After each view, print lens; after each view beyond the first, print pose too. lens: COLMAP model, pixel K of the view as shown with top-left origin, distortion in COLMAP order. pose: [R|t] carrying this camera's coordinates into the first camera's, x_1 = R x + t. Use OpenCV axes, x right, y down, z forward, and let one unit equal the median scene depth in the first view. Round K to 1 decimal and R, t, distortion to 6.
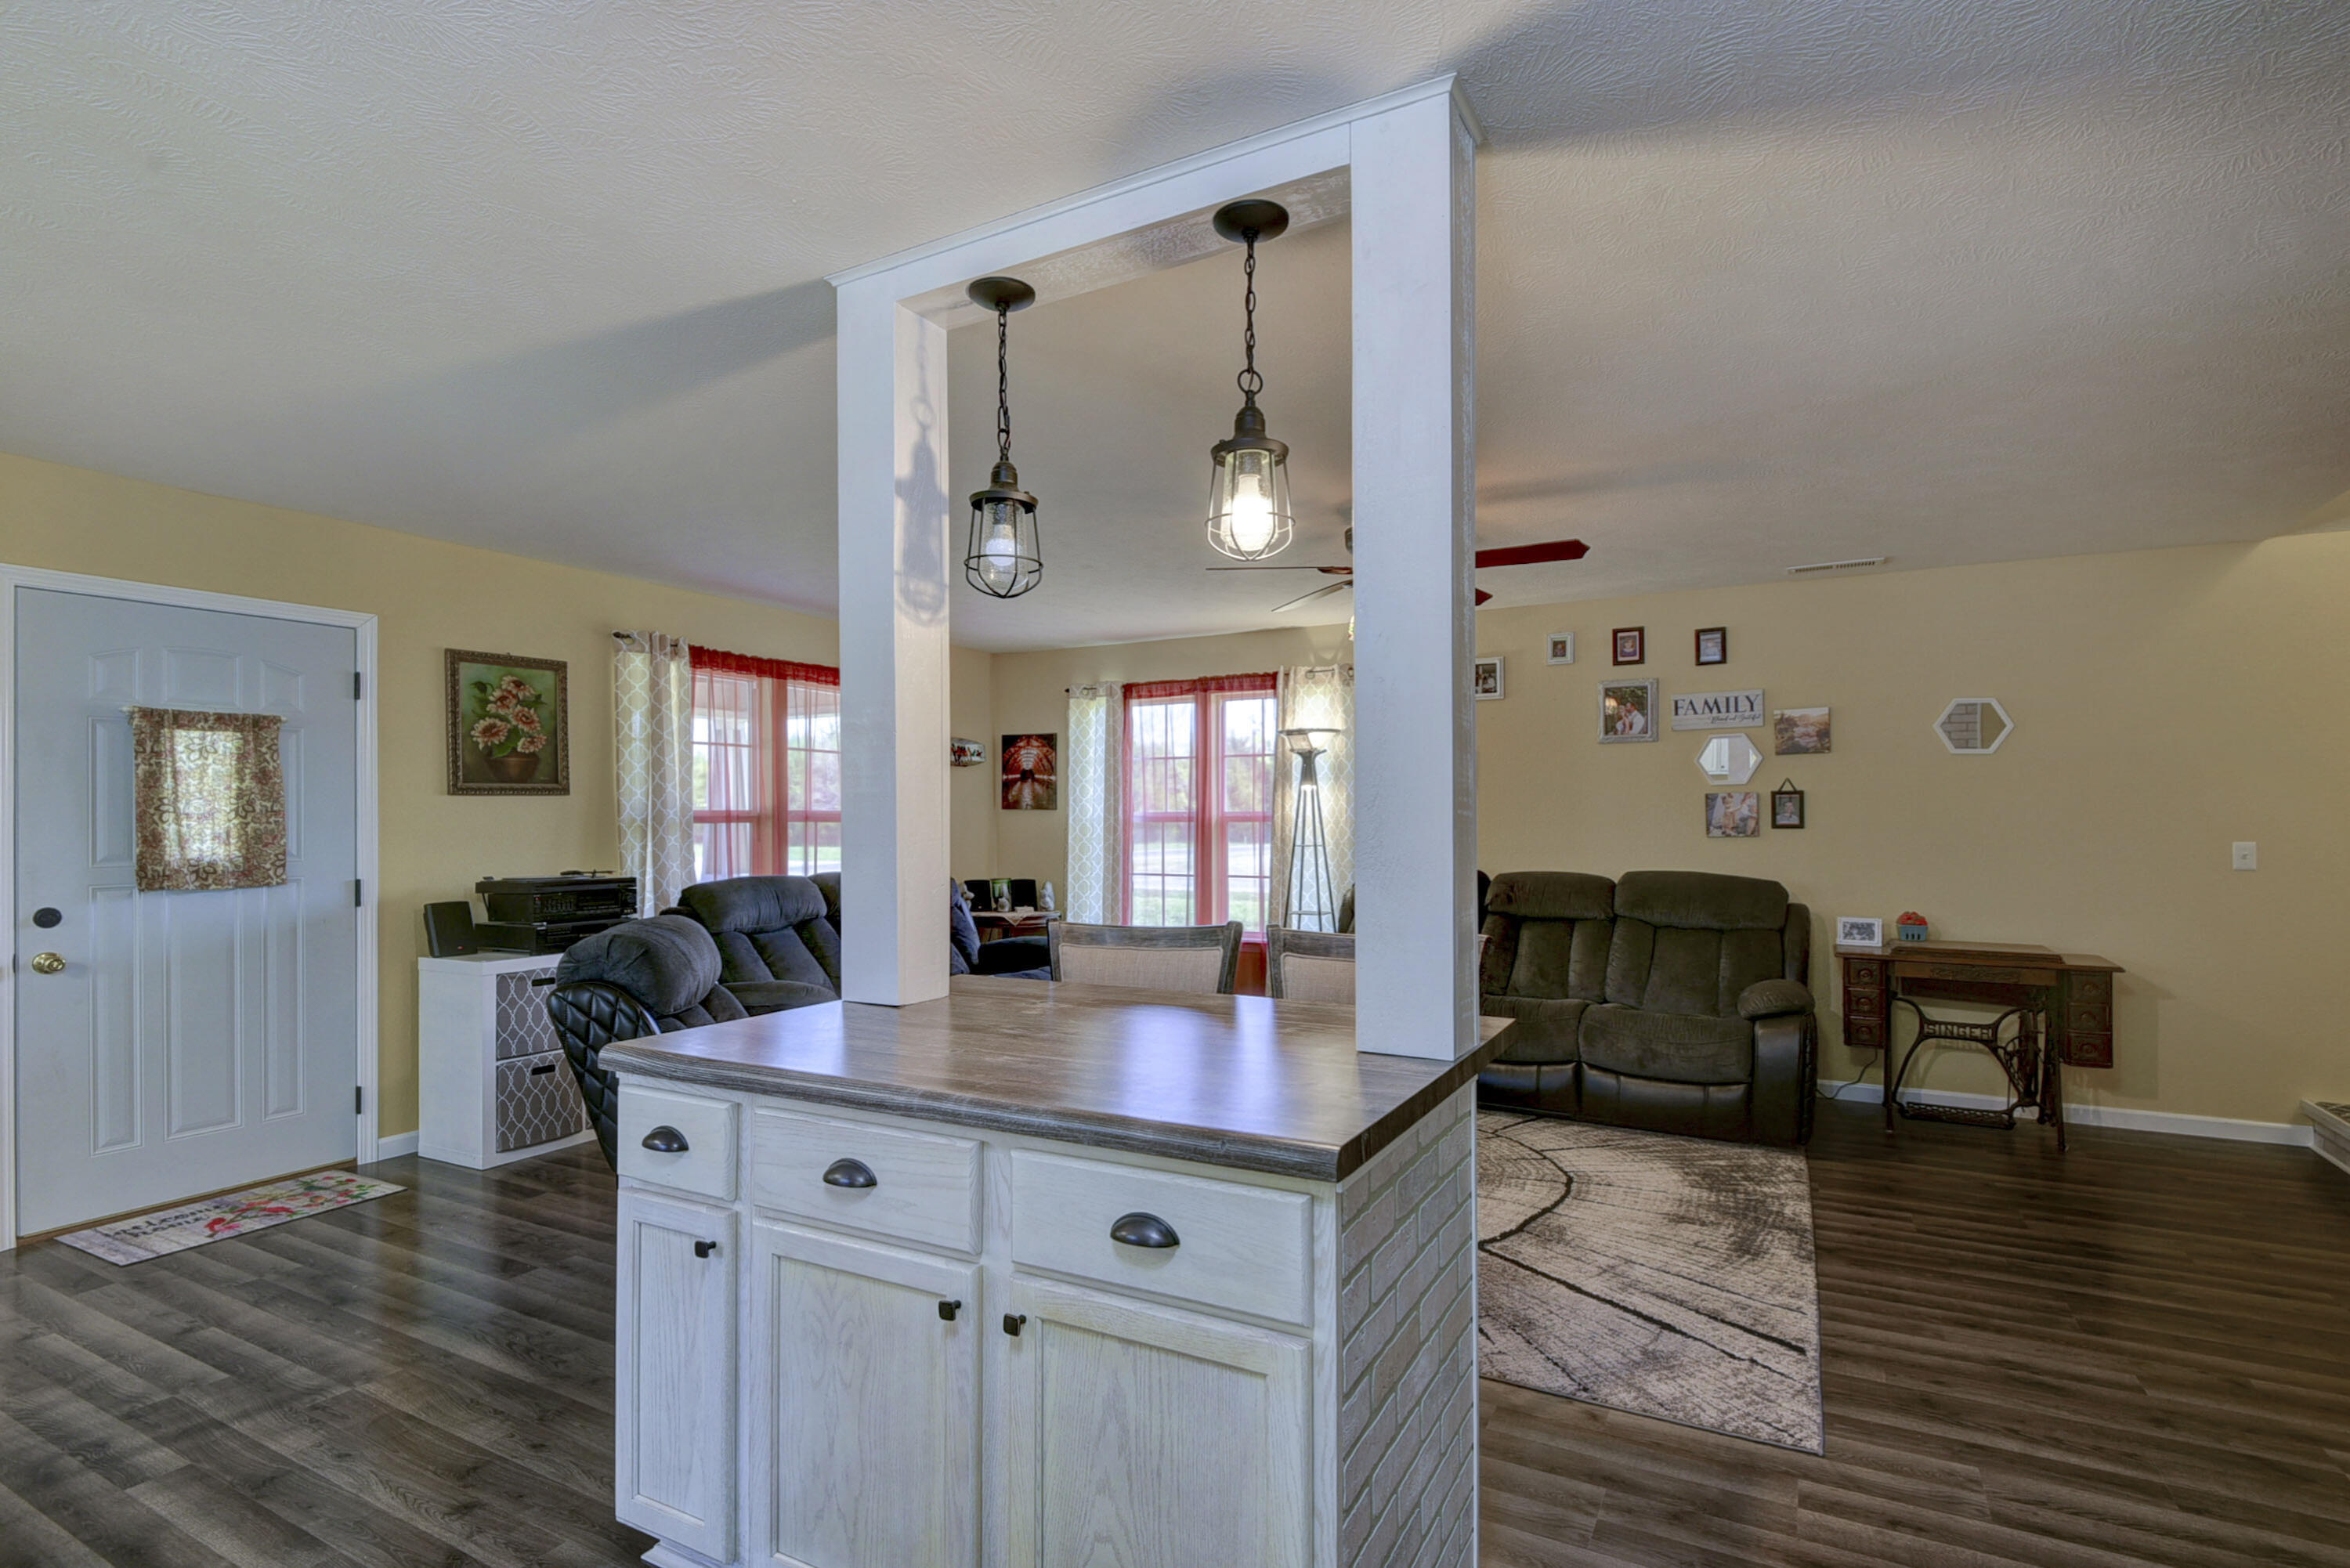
lens RADIAL K [[1126.0, 0, 1176.5], [0, 1126.0, 802.6], [0, 0, 1]] dist [0.003813, -0.004787]
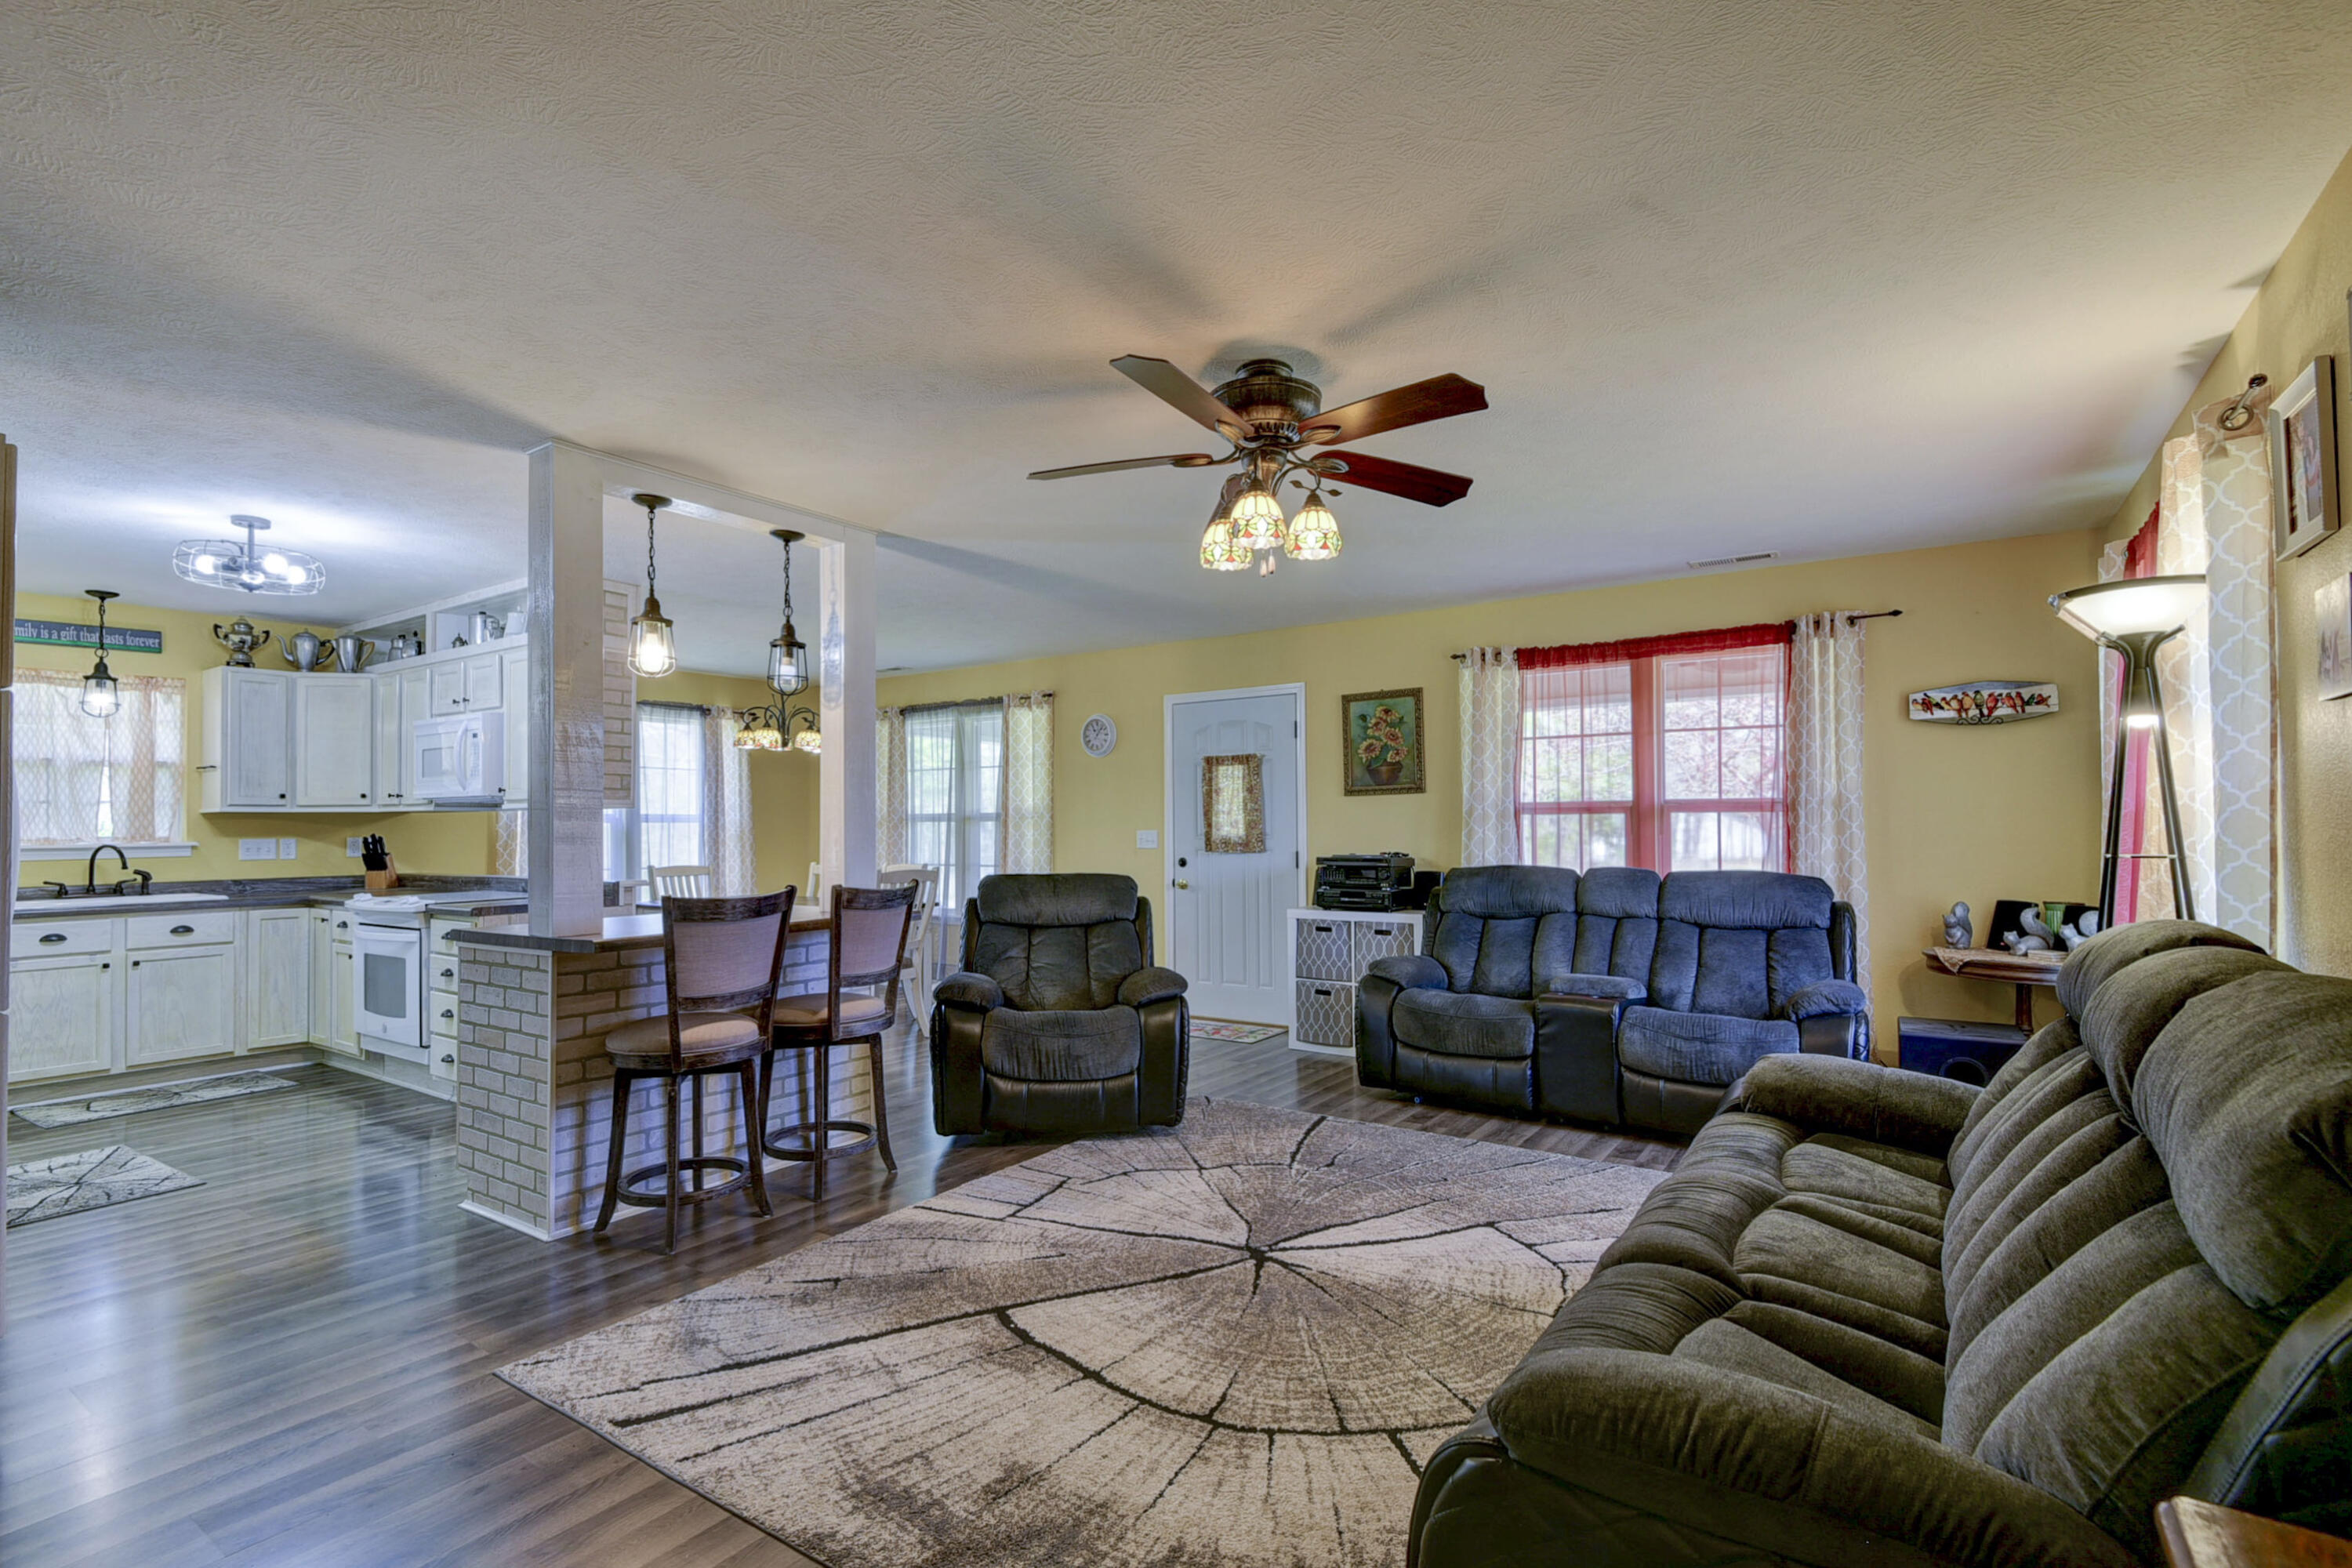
lens RADIAL K [[1127.0, 0, 1127.4], [0, 1127.0, 812.3], [0, 0, 1]] dist [0.003813, -0.004787]
pose [[-0.126453, -0.004035, -0.991964, 0.953493], [0.024141, 0.999683, -0.007144, 0.020608], [0.991679, -0.024850, -0.126315, 1.050307]]
